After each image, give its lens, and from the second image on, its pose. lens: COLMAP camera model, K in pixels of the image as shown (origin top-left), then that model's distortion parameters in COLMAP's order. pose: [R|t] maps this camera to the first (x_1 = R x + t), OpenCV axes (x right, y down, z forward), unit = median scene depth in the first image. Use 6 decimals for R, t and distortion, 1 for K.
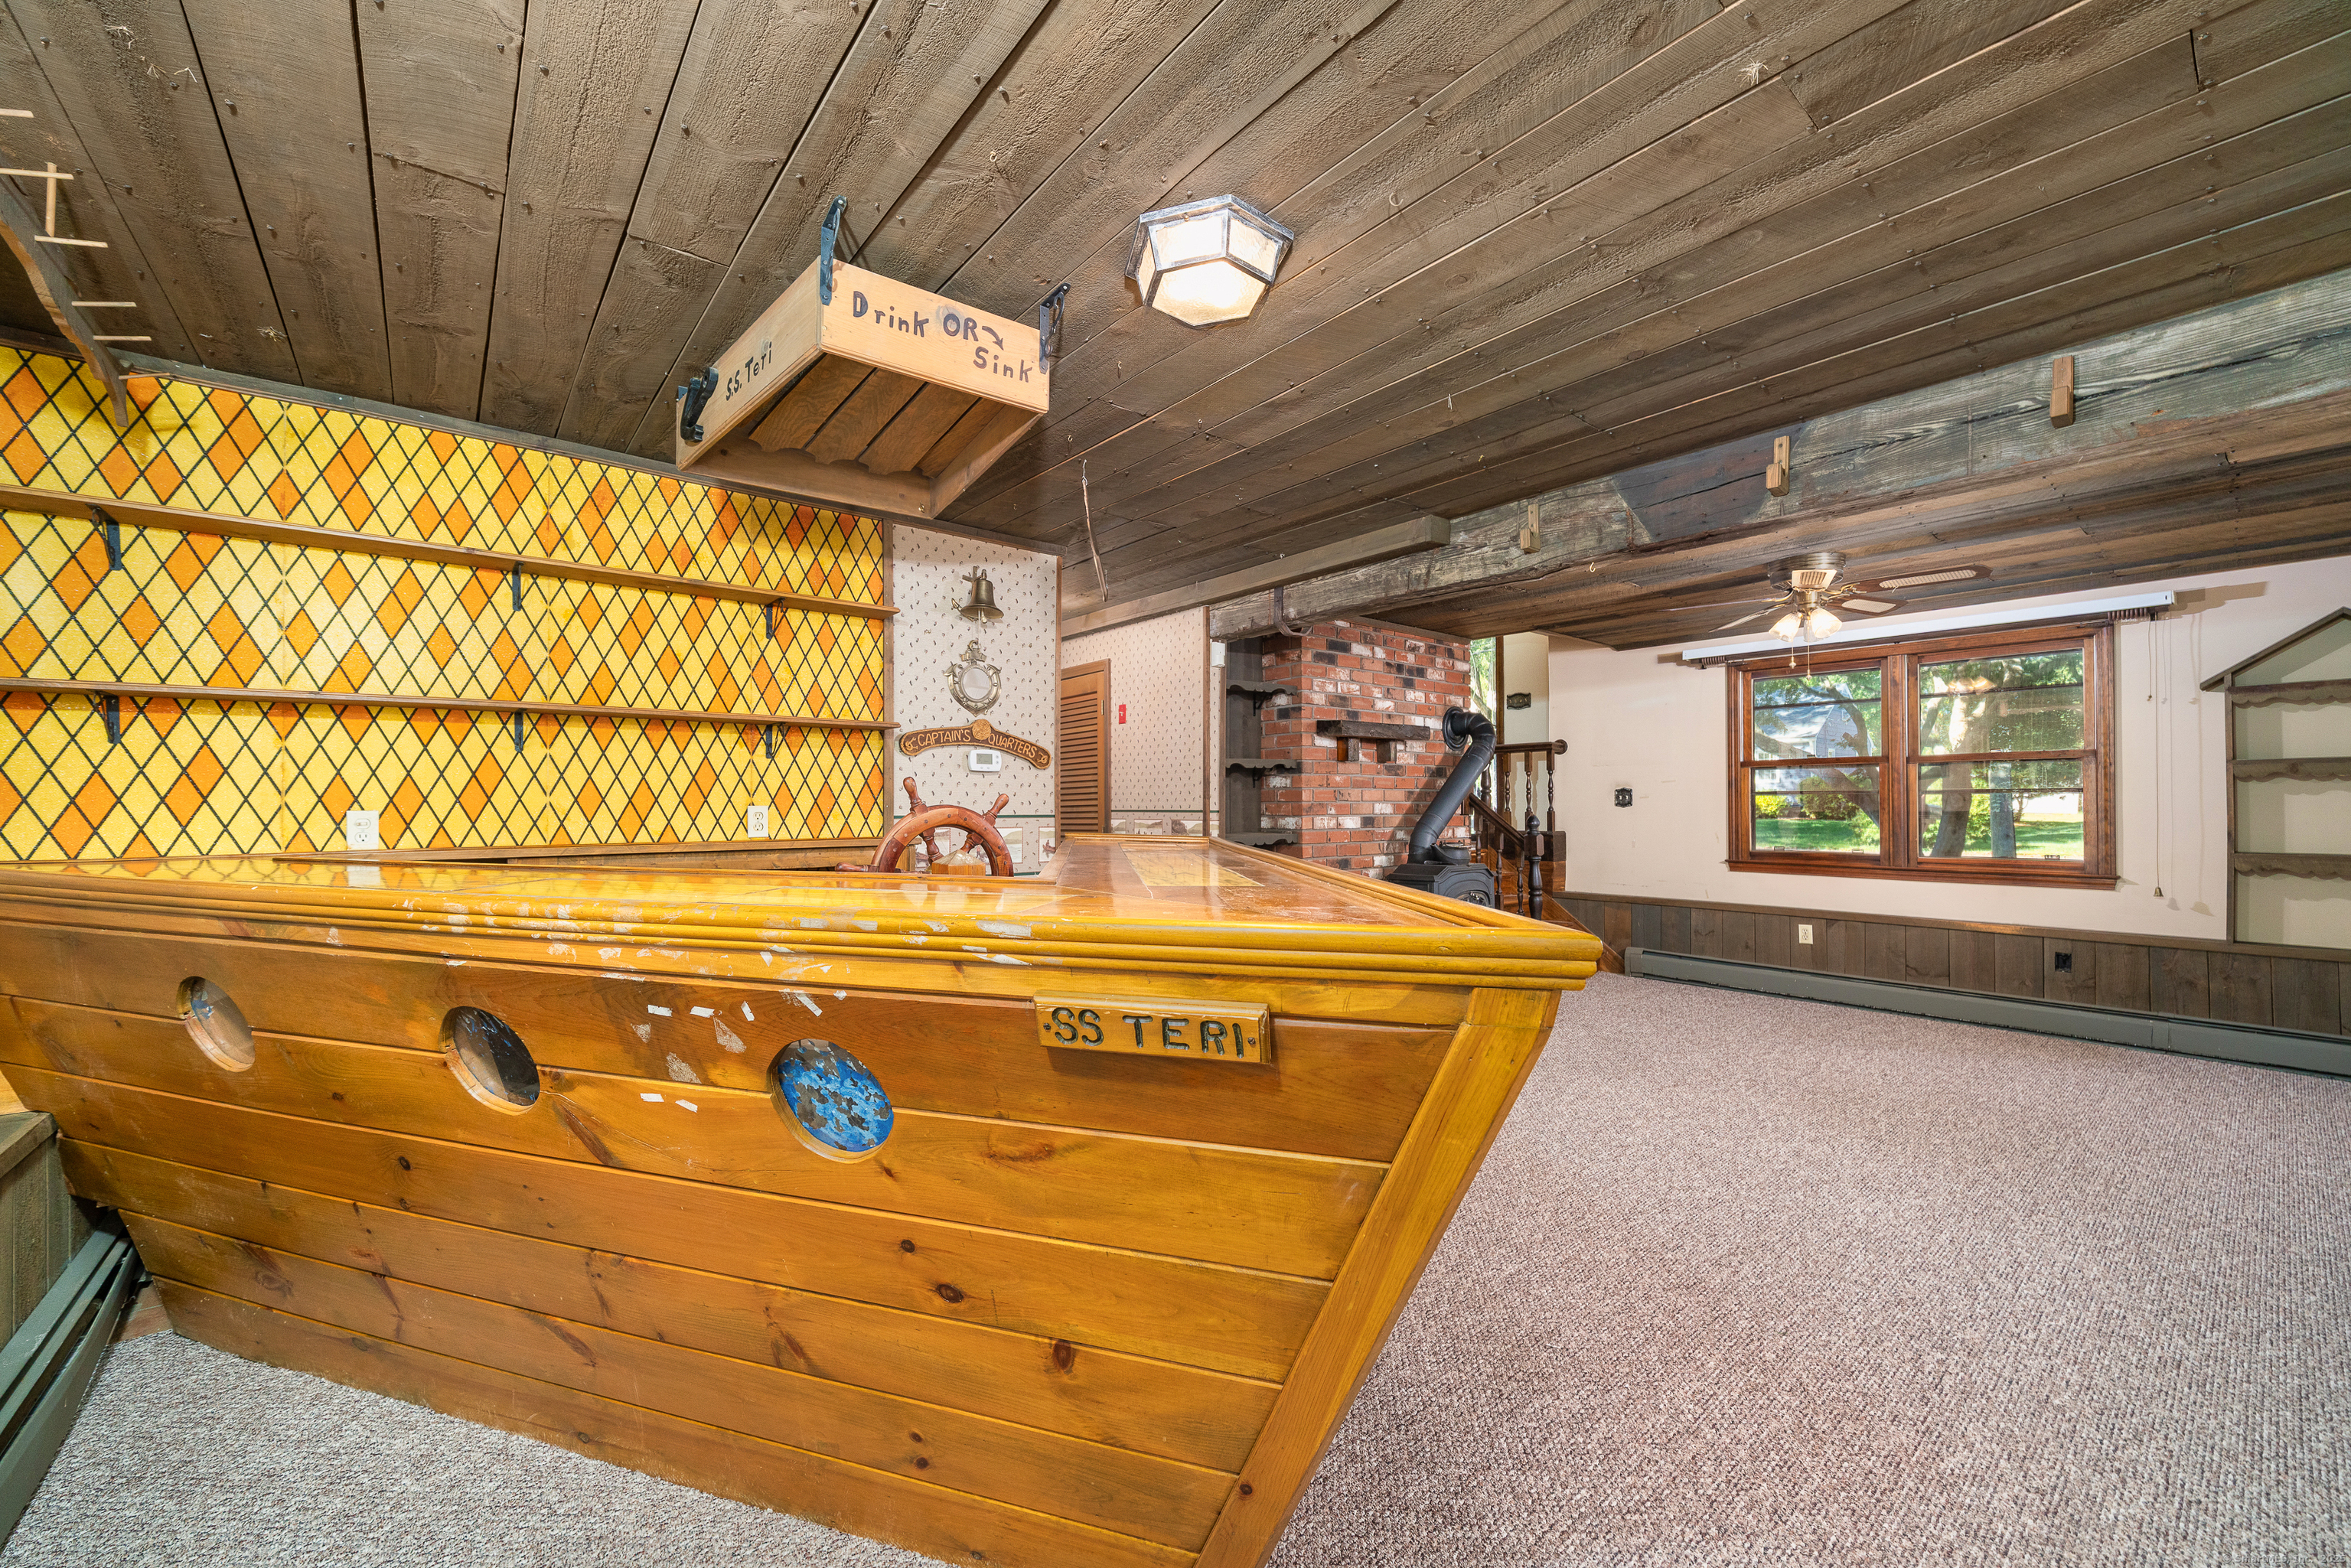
lens RADIAL K [[925.9, 0, 1157.3], [0, 925.9, 799.3], [0, 0, 1]] dist [-0.003227, 0.001013]
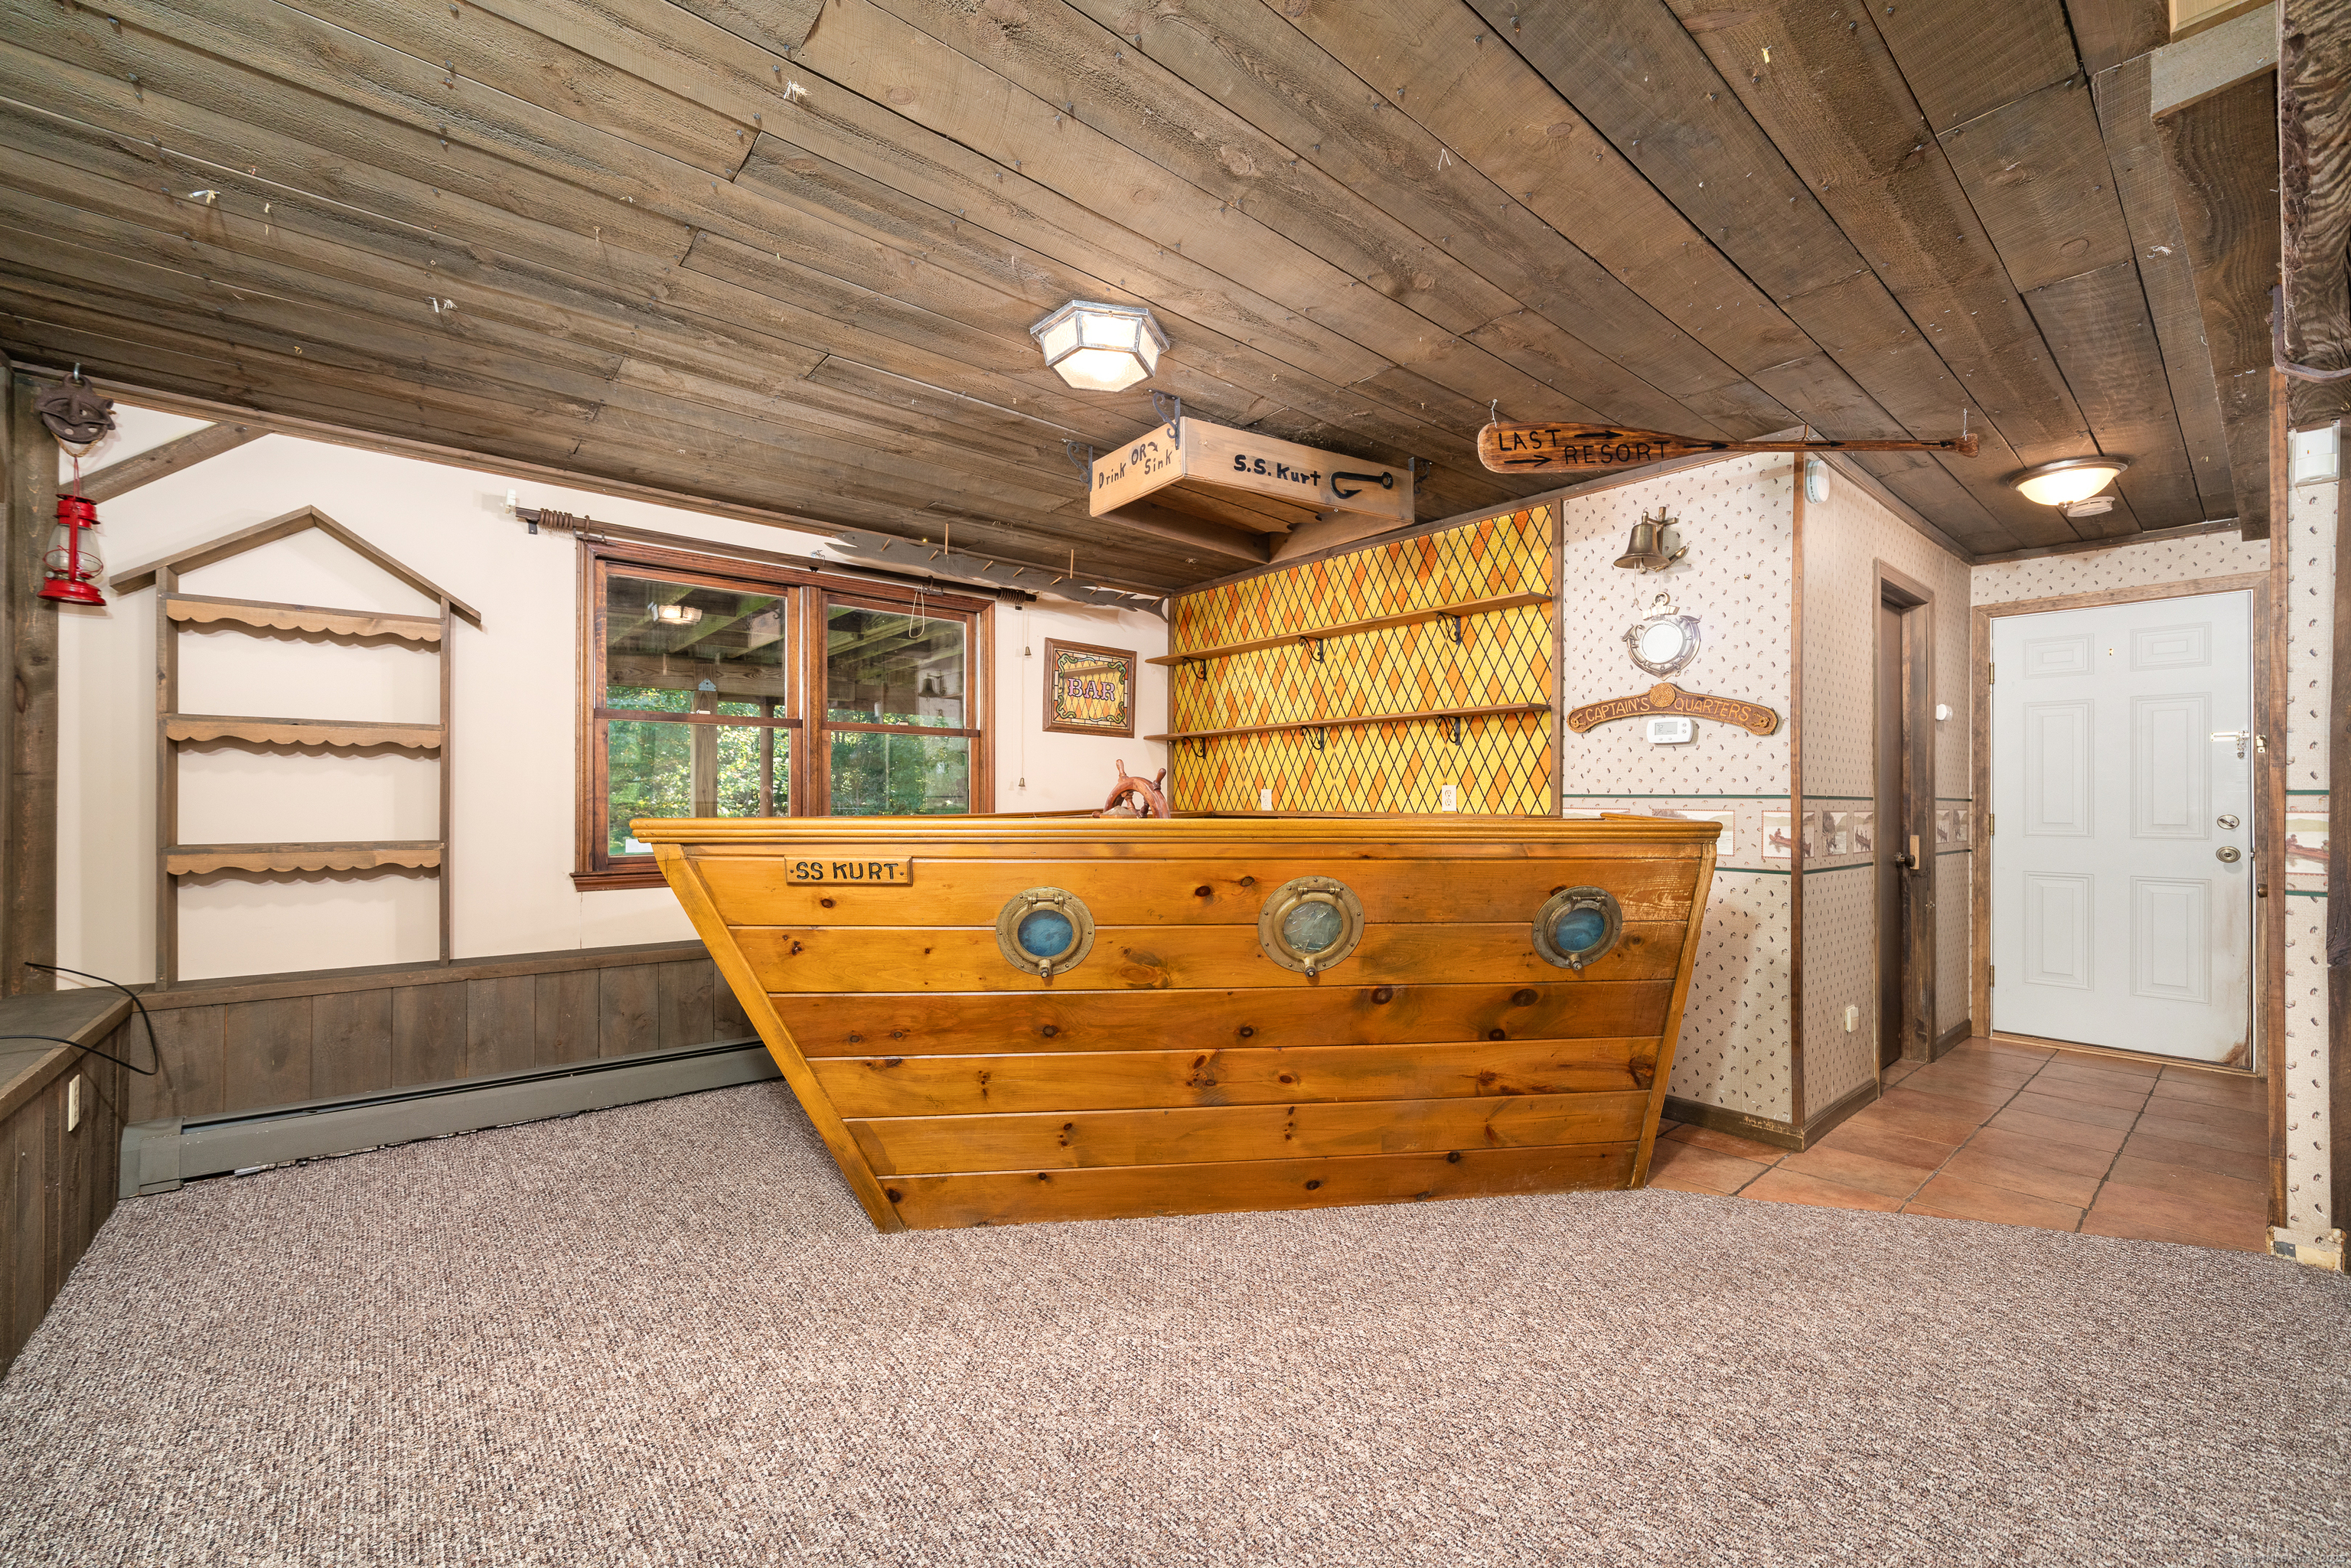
lens RADIAL K [[925.9, 0, 1180.5], [0, 925.9, 792.3], [0, 0, 1]] dist [-0.003227, 0.001013]
pose [[0.023937, -0.007828, -0.999683, 0.542524], [-0.001575, 0.999968, -0.007868, 0.018683], [0.999712, 0.001763, 0.023924, 0.440621]]
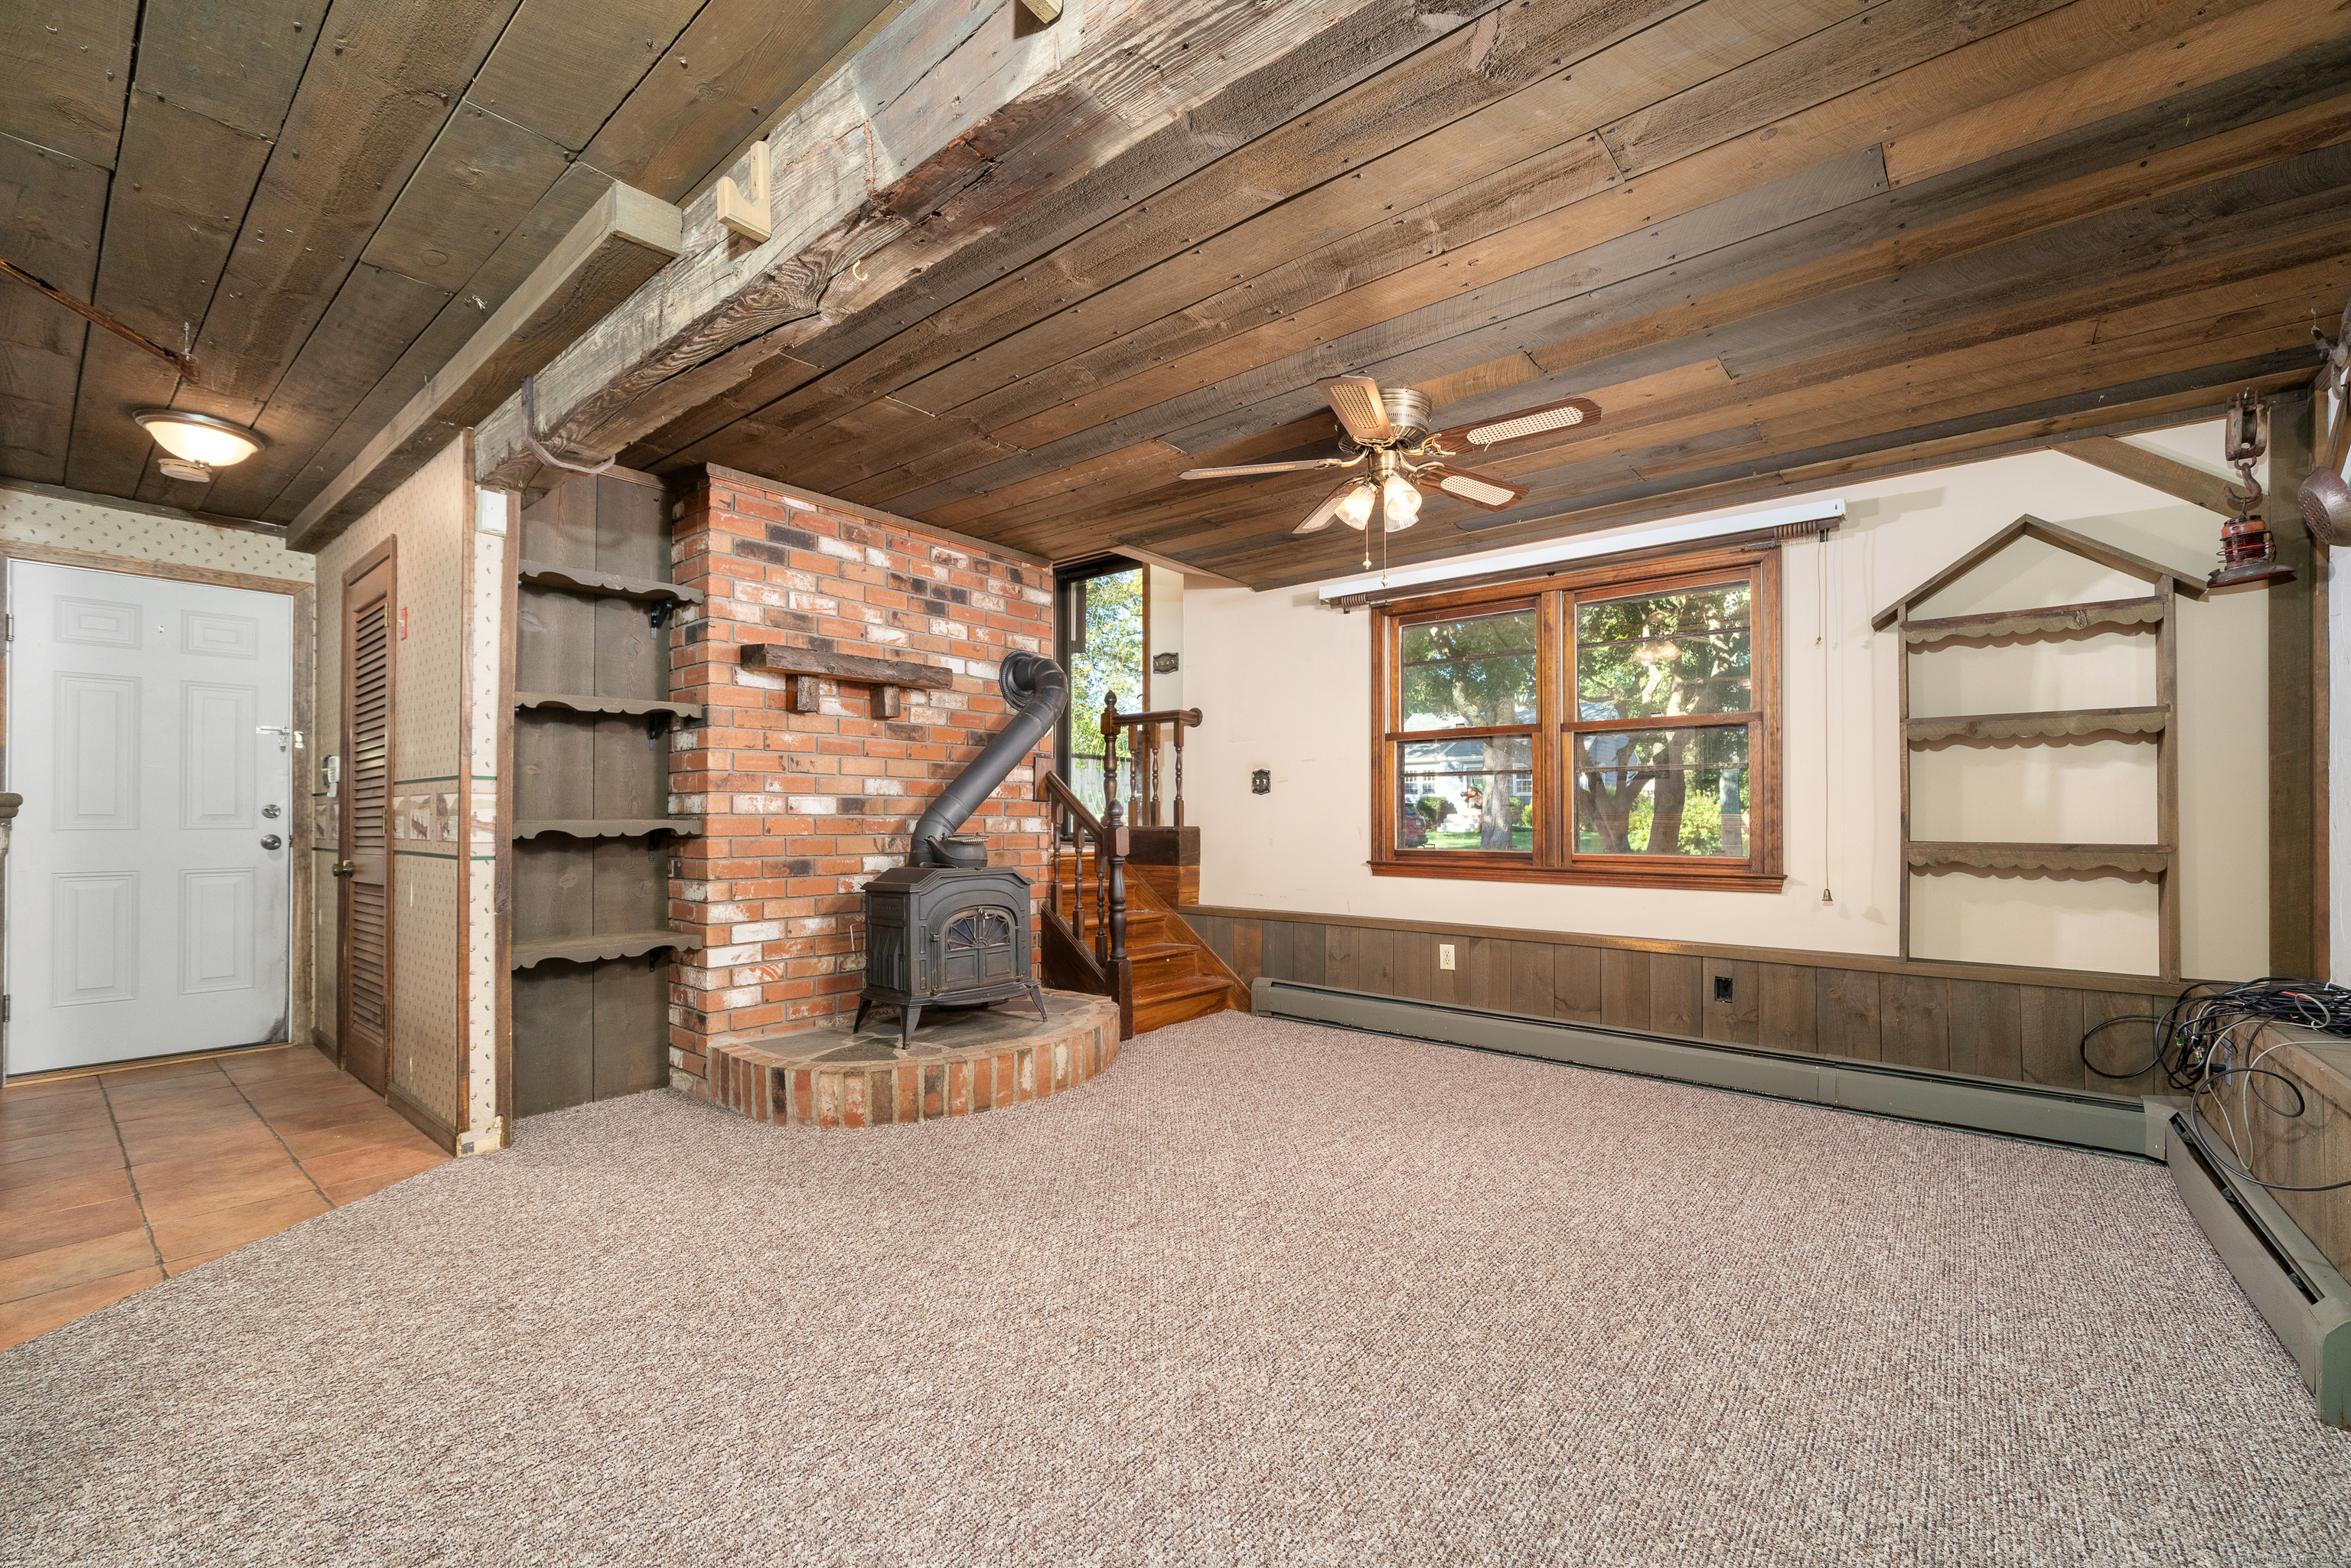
lens RADIAL K [[978.3, 0, 1179.1], [0, 978.3, 806.7], [0, 0, 1]] dist [0.001357, 0.000394]
pose [[0.978194, 0.006758, 0.207583, 0.381544], [-0.005179, 0.999953, -0.008146, 0.036169], [-0.207628, 0.006893, 0.978184, 0.311460]]
